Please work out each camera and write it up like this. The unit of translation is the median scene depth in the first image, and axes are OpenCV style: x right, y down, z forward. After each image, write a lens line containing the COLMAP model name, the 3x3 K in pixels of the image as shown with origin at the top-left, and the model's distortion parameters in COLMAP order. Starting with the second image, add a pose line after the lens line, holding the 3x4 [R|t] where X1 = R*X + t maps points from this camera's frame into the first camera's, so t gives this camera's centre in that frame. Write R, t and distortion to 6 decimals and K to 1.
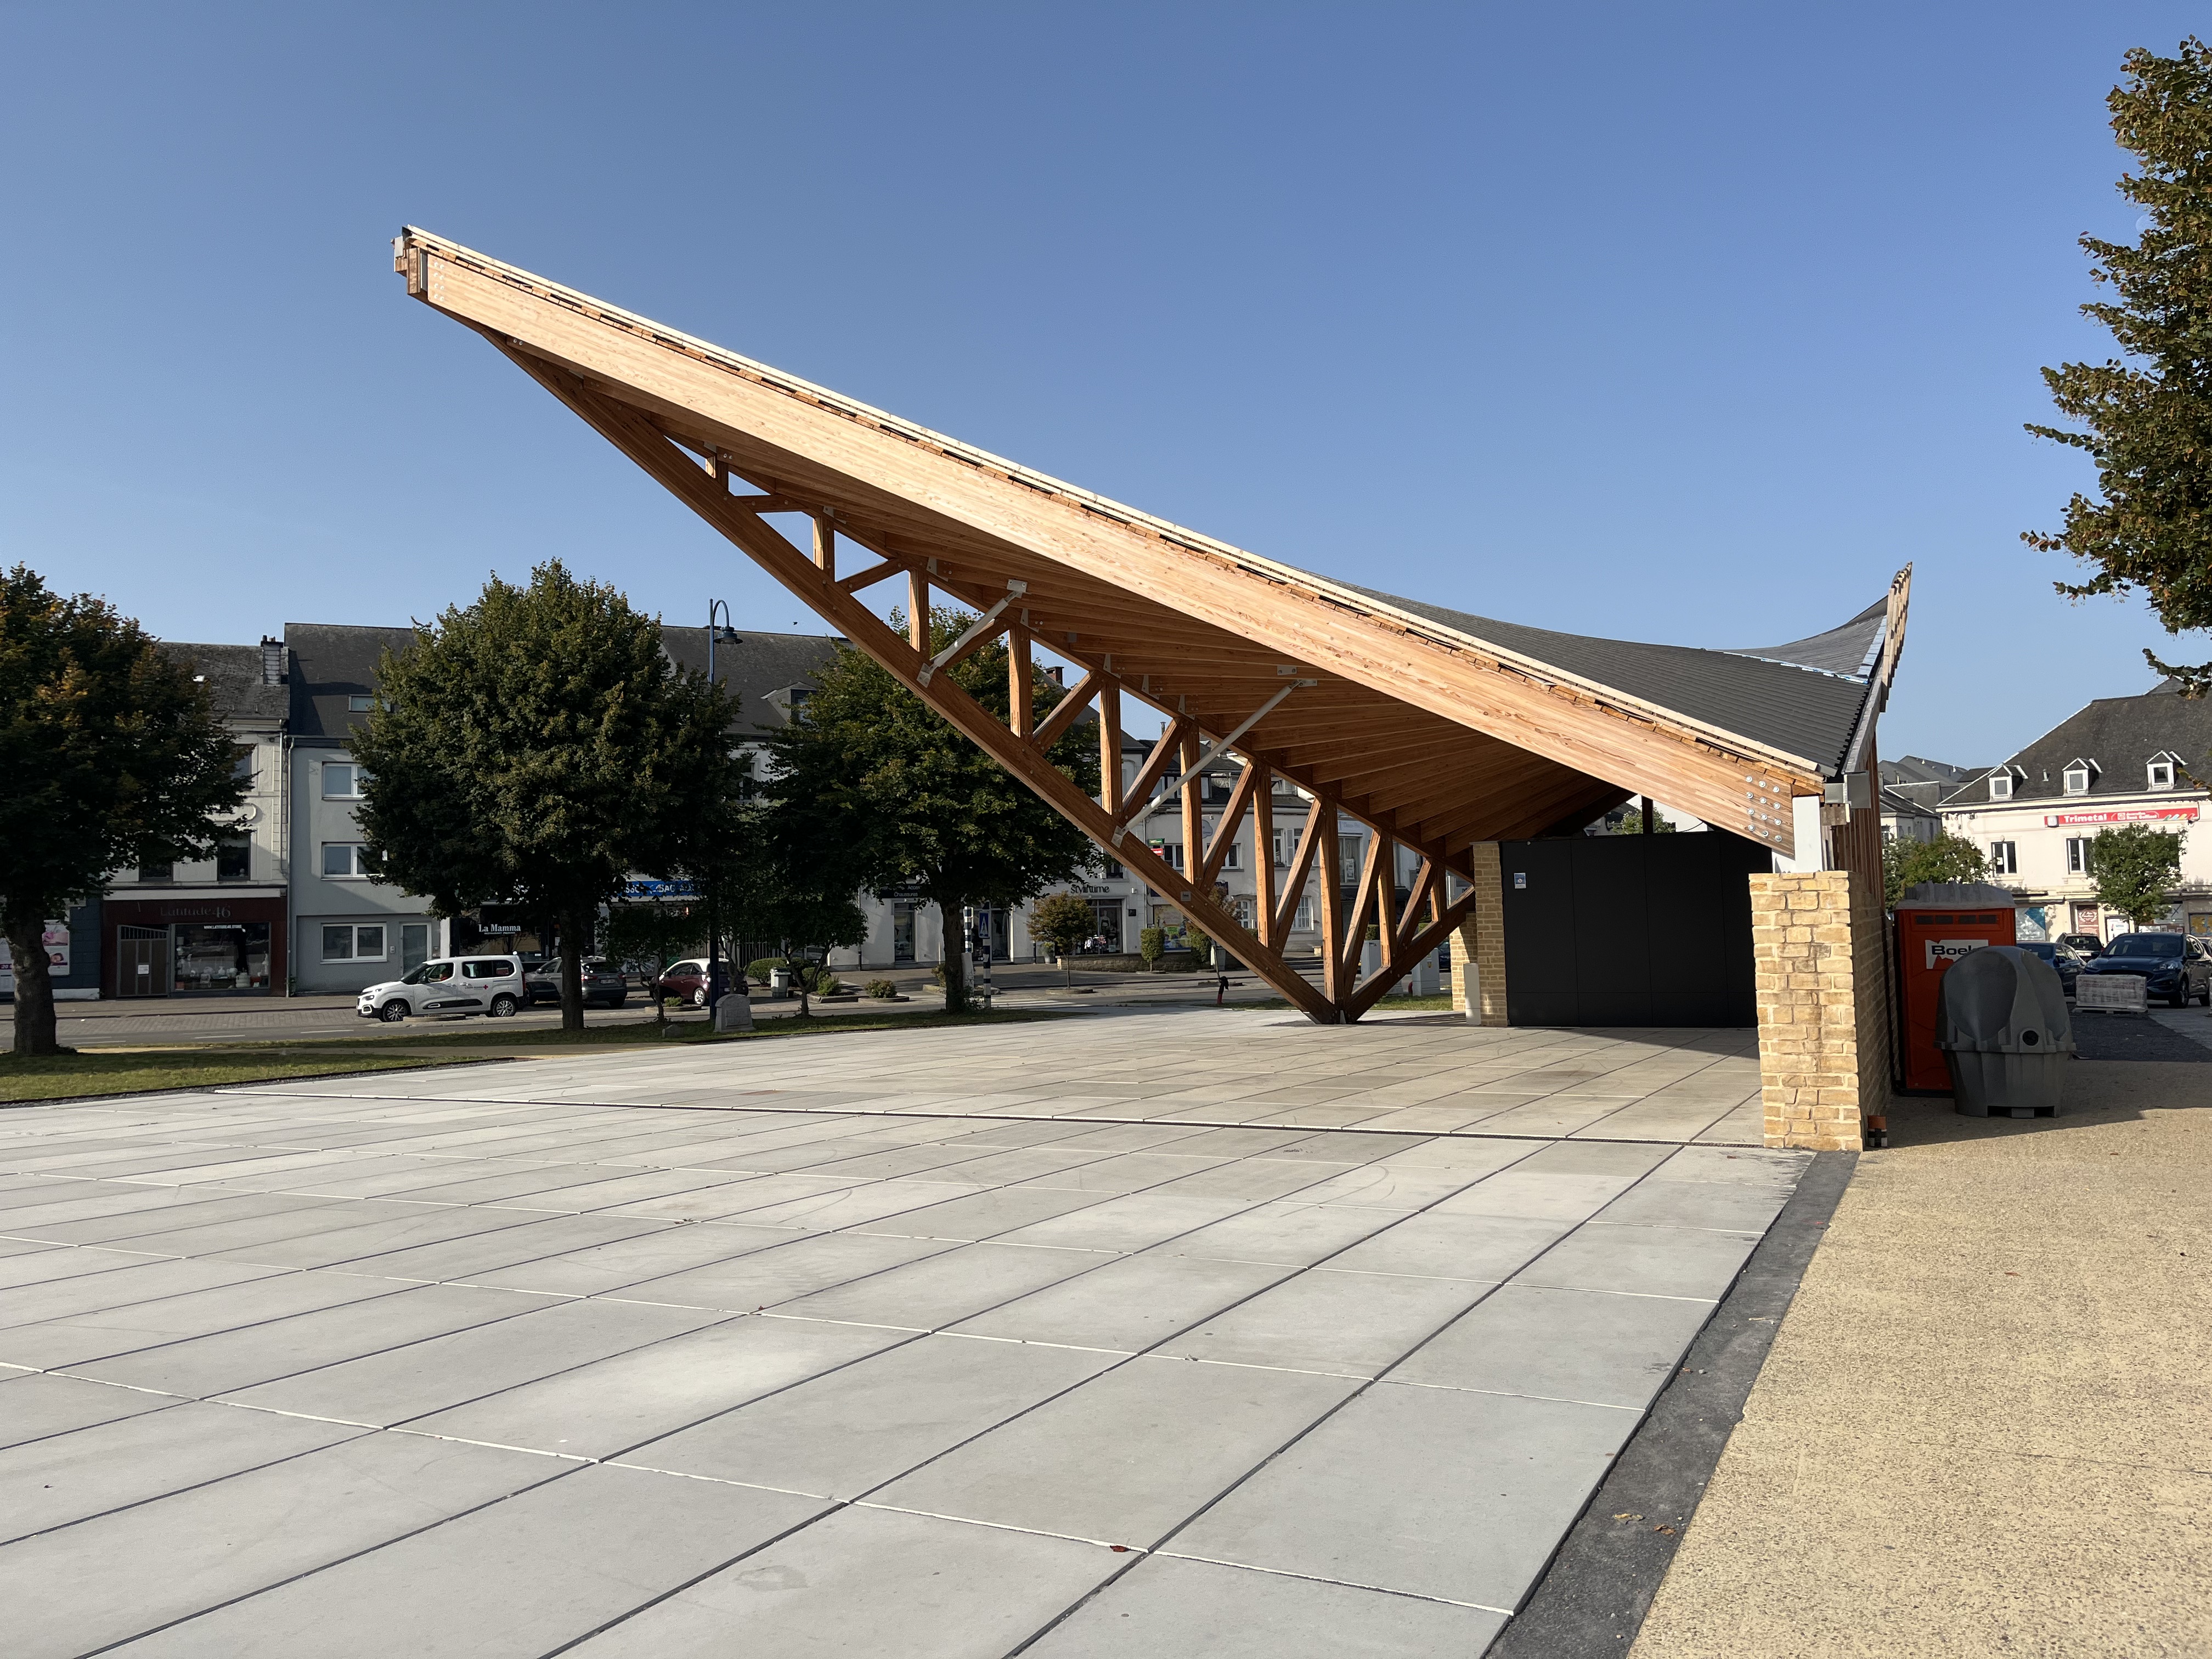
lens RADIAL K [[1589.4, 0, 1106.0], [0, 1589.4, 829.5], [0, 0, 1]] dist [0.005267, -0.003749]
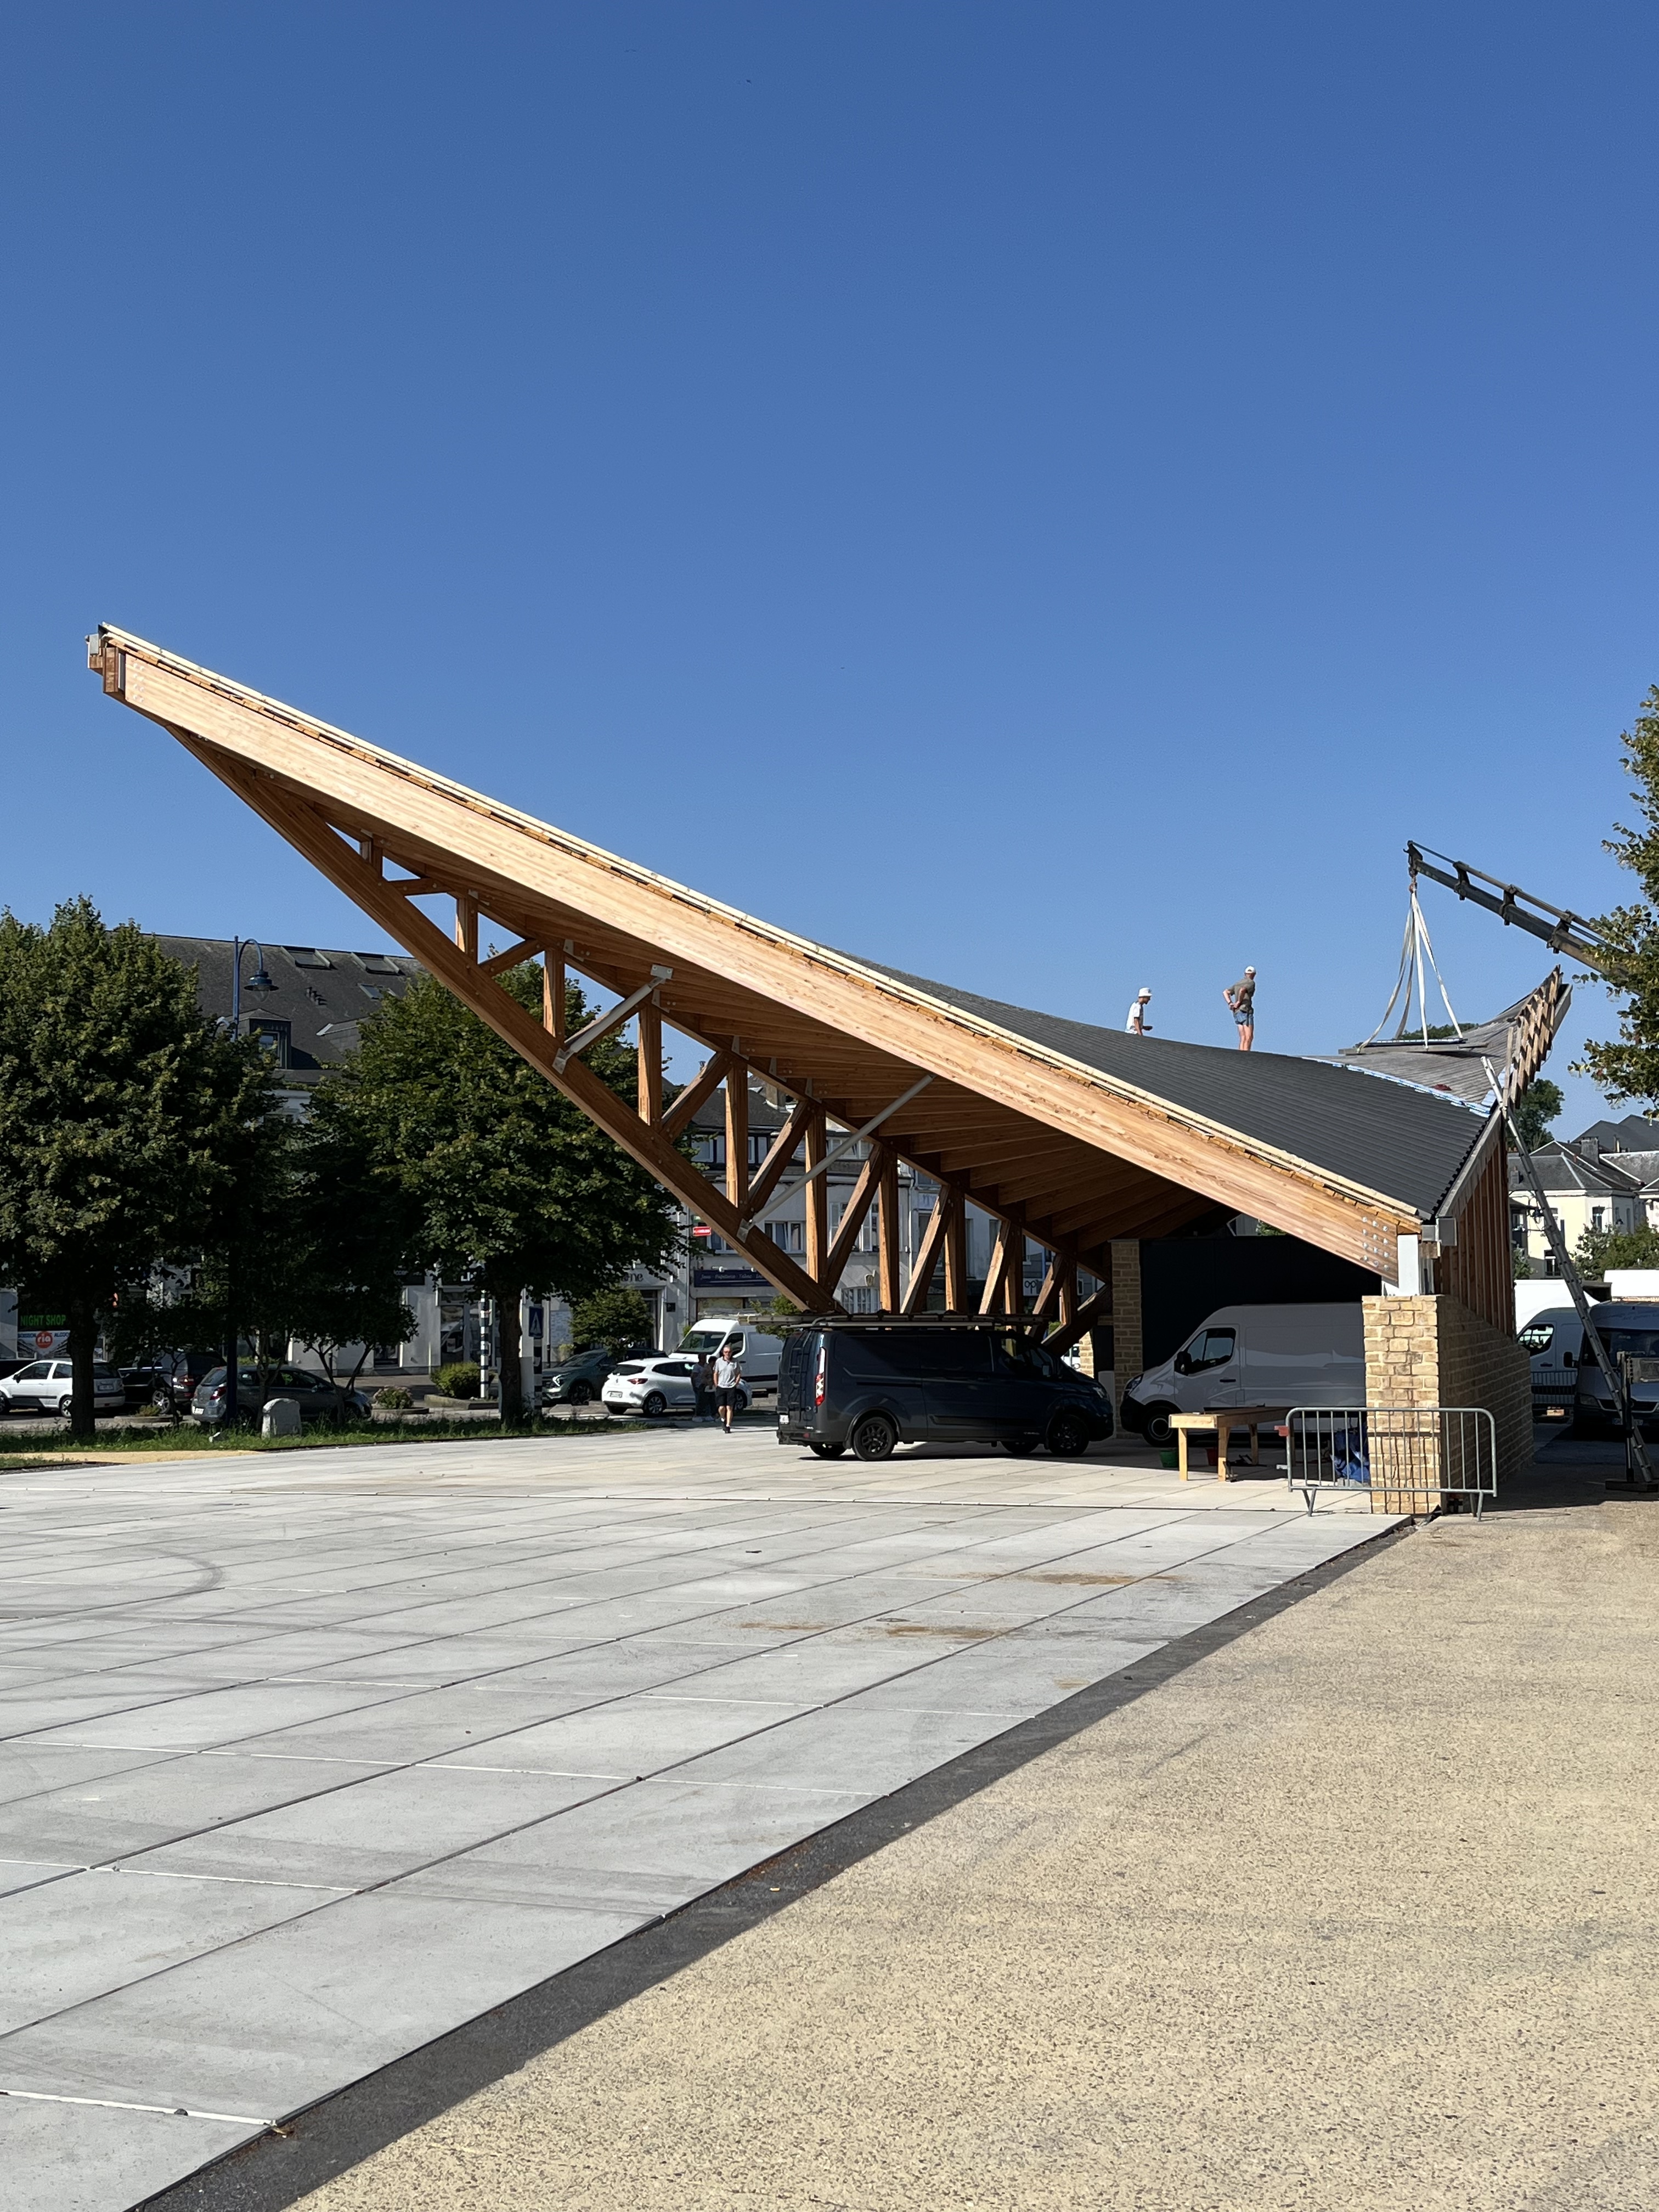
lens RADIAL K [[2400.2, 0, 829.5], [0, 2400.2, 1106.0], [0, 0, 1]] dist [0.114227, 0.008045]
pose [[0.990743, 0.020248, 0.134235, -0.186935], [-0.016853, 0.999510, -0.026382, -0.043929], [-0.134703, 0.023876, 0.990598, -0.572393]]
